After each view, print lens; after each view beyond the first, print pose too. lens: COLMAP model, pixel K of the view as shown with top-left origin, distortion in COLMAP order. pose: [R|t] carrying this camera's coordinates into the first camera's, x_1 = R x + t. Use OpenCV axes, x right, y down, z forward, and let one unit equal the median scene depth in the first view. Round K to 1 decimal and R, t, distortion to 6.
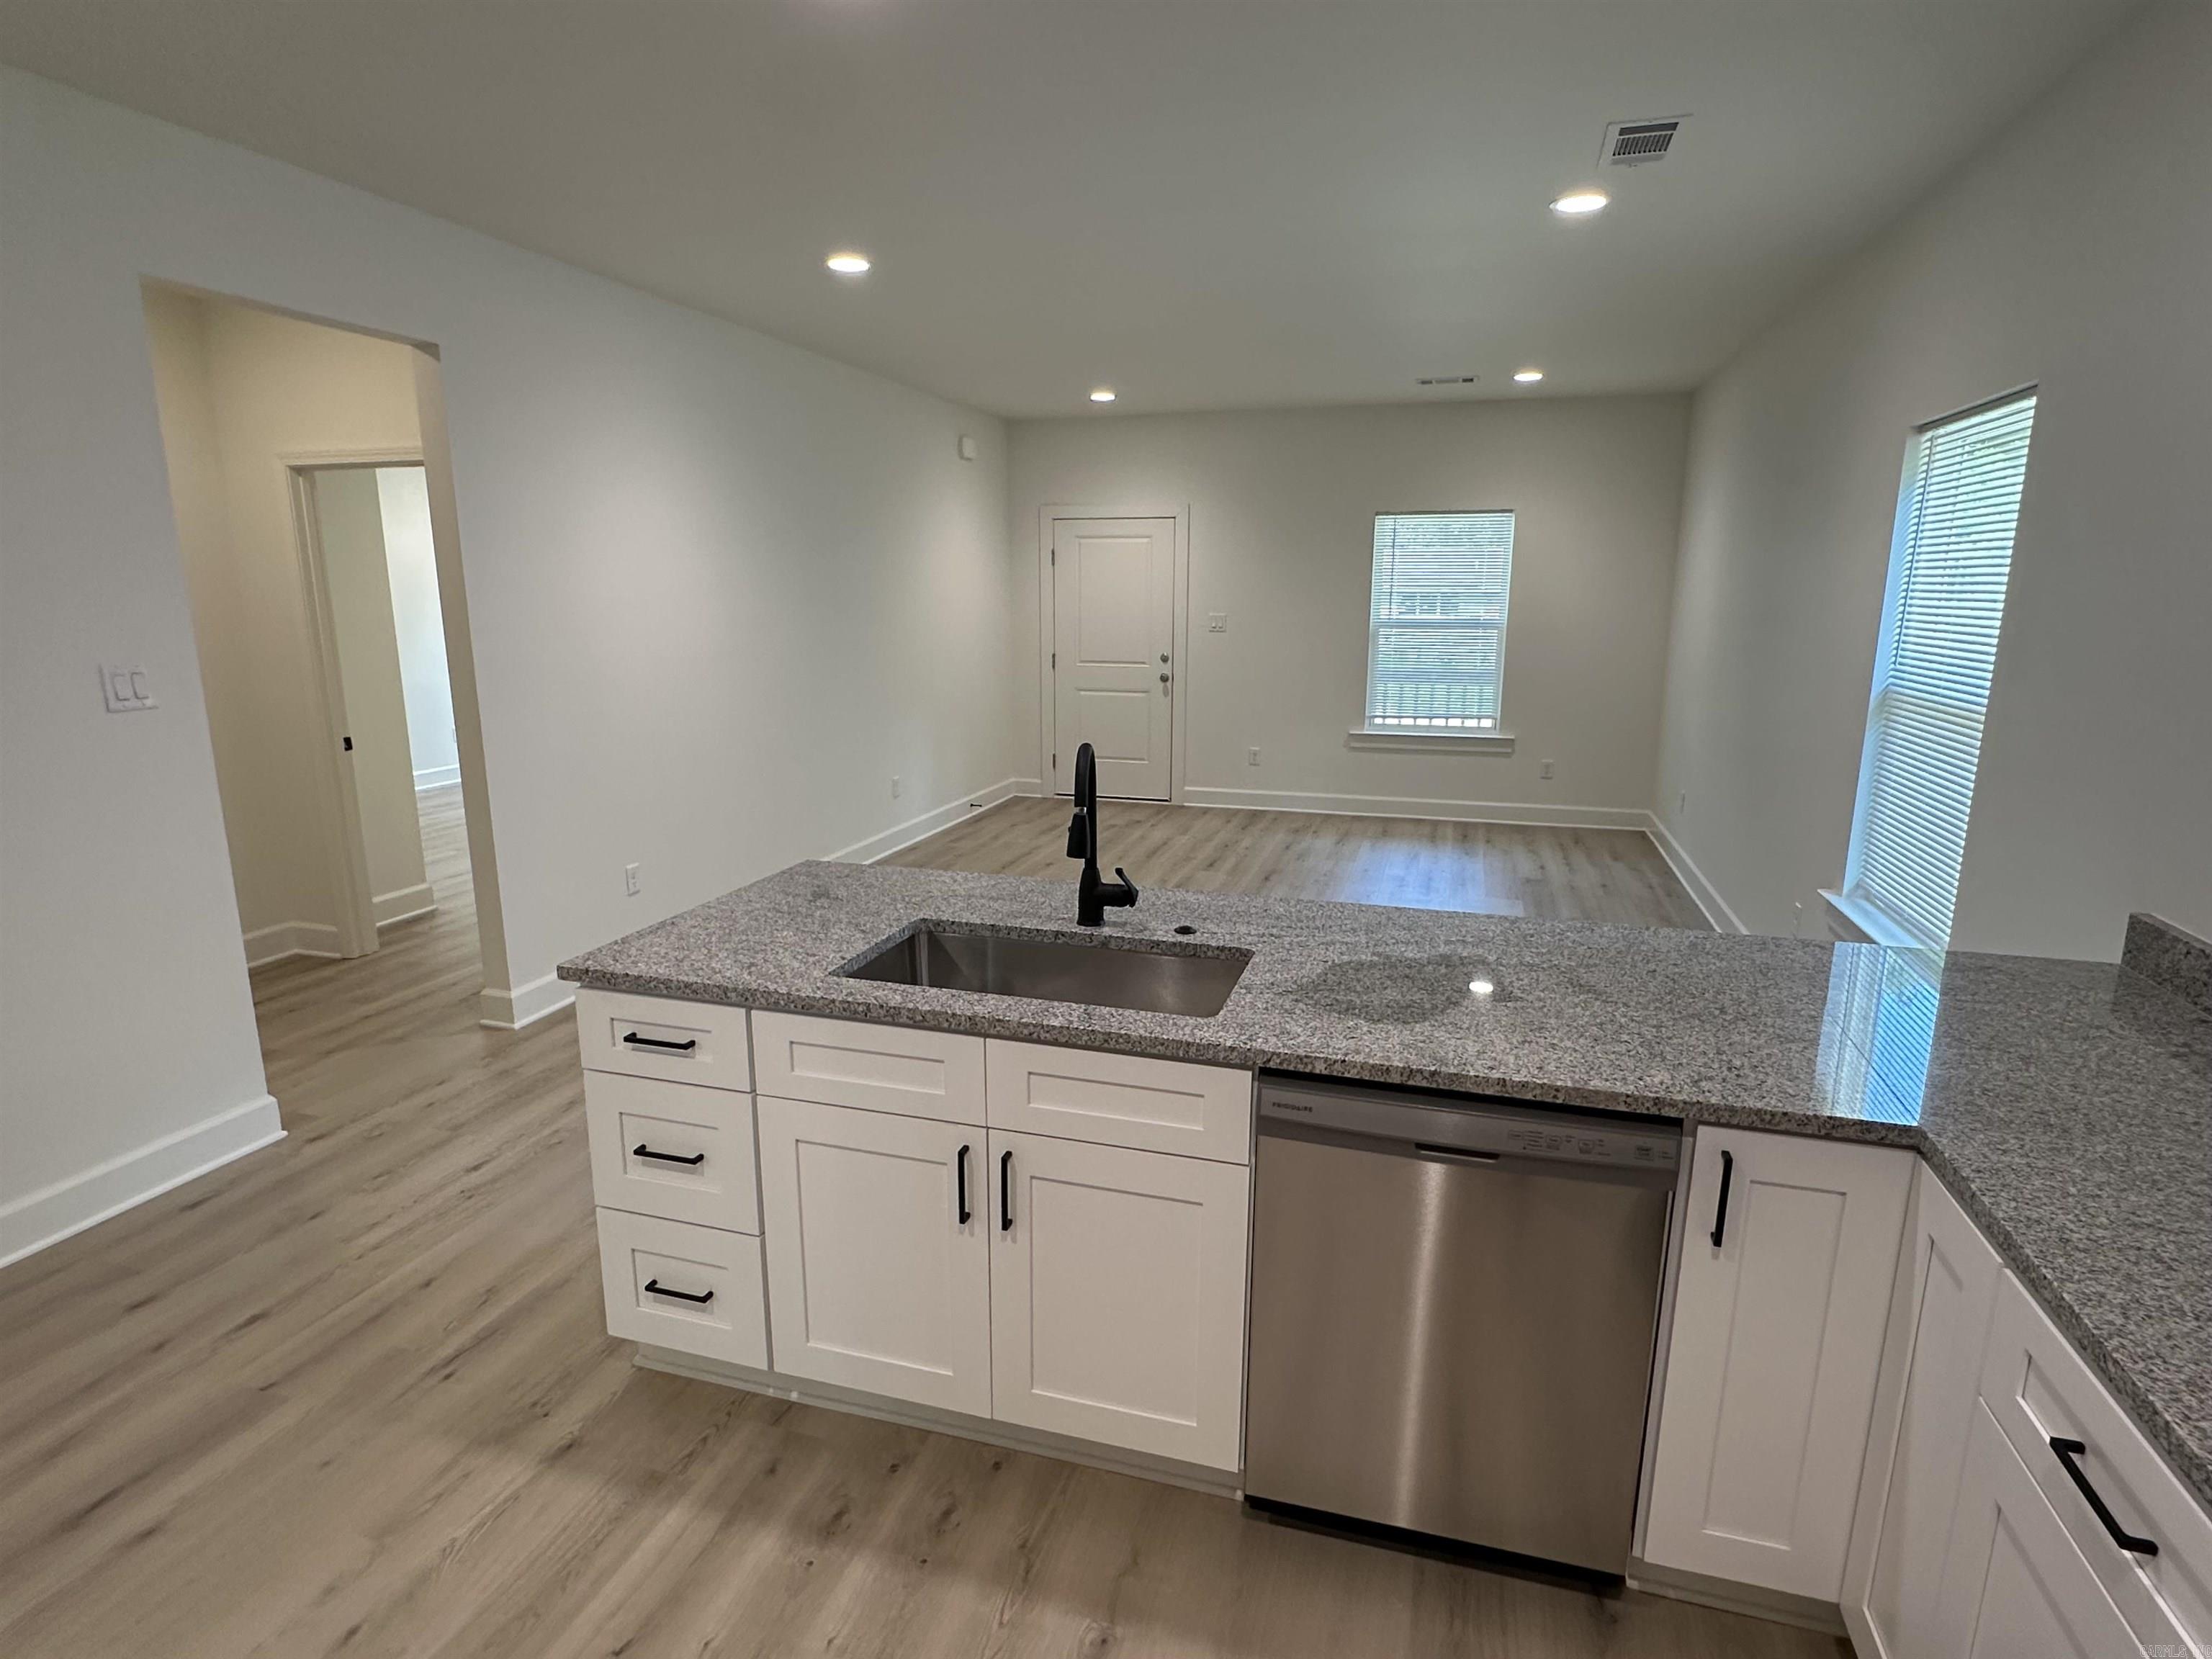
lens RADIAL K [[1178.9, 0, 1096.8], [0, 1178.9, 843.8], [0, 0, 1]] dist [-0.005351, 0.001065]
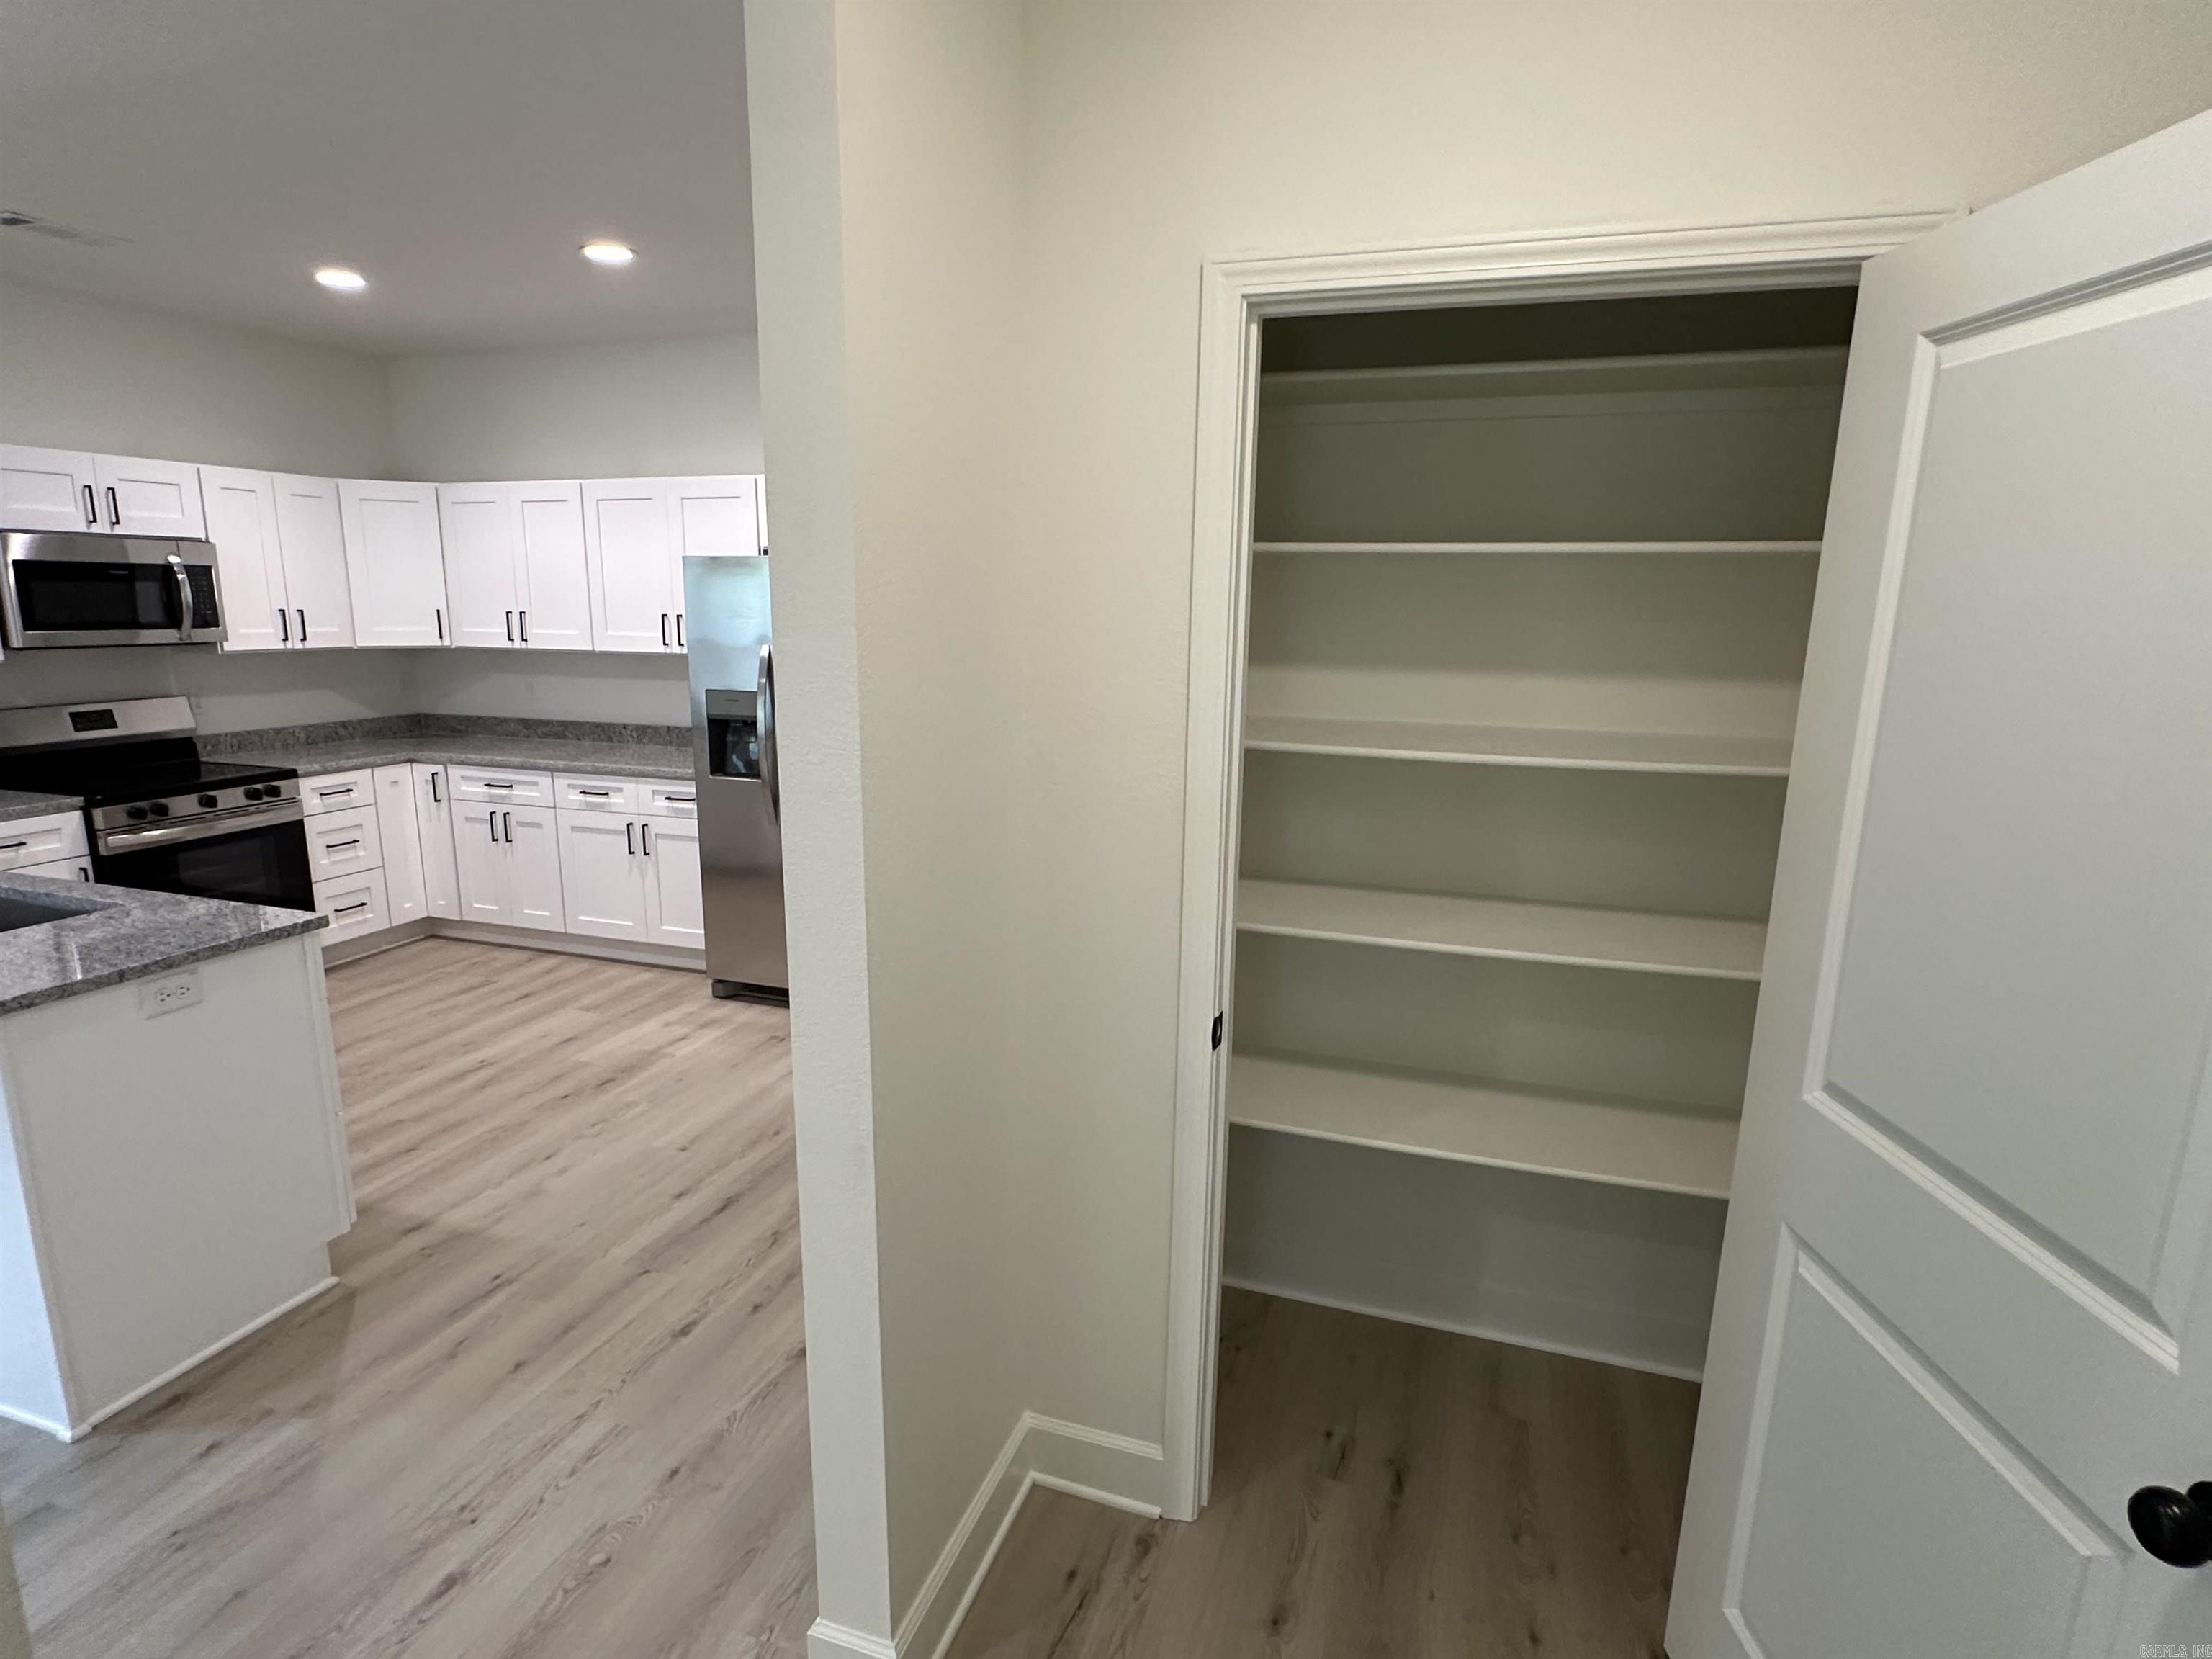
lens RADIAL K [[1178.9, 0, 1102.5], [0, 1178.9, 837.7], [0, 0, 1]] dist [-0.005351, 0.001065]
pose [[-0.999399, -0.017702, 0.029801, -0.655058], [-0.003927, 0.912045, 0.410072, -0.239485], [-0.034439, 0.409708, -0.911566, 1.035398]]
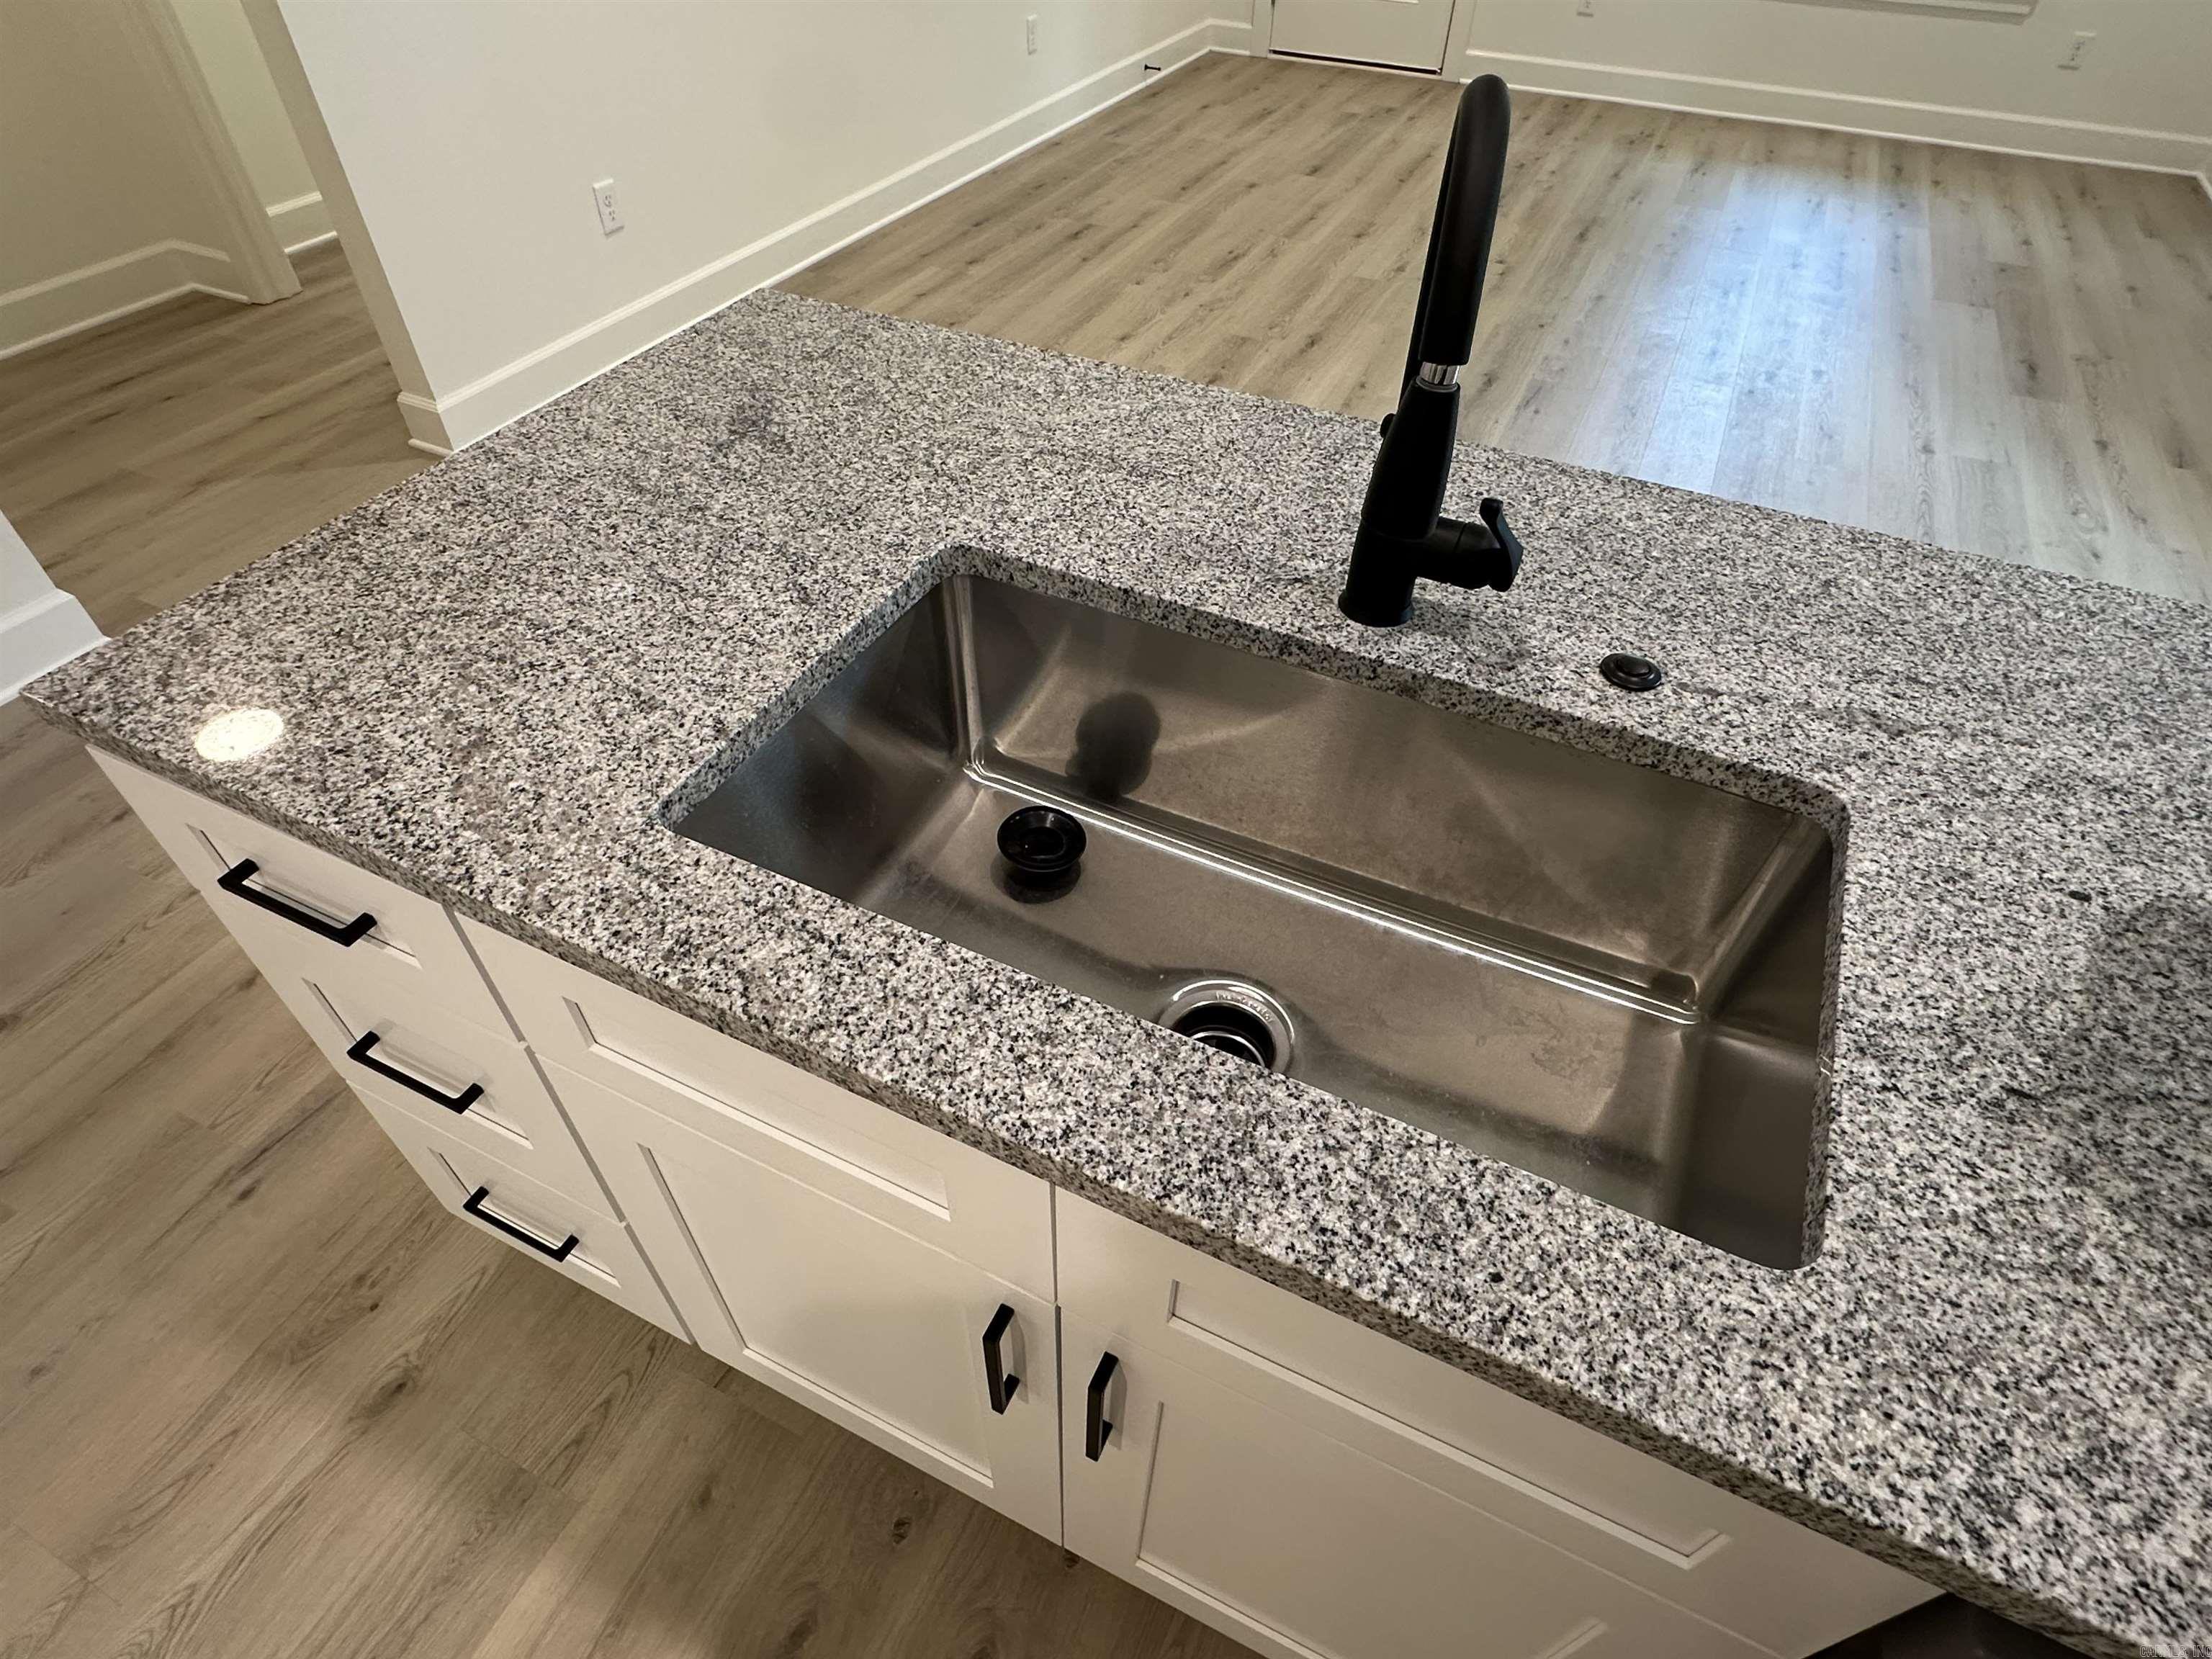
lens RADIAL K [[1178.9, 0, 1101.5], [0, 1178.9, 853.6], [0, 0, 1]] dist [-0.005351, 0.001065]
pose [[0.988734, 0.115857, -0.094773, -0.027397], [-0.045799, 0.836957, 0.545349, -0.041662], [0.142503, -0.534864, 0.832834, 0.349181]]
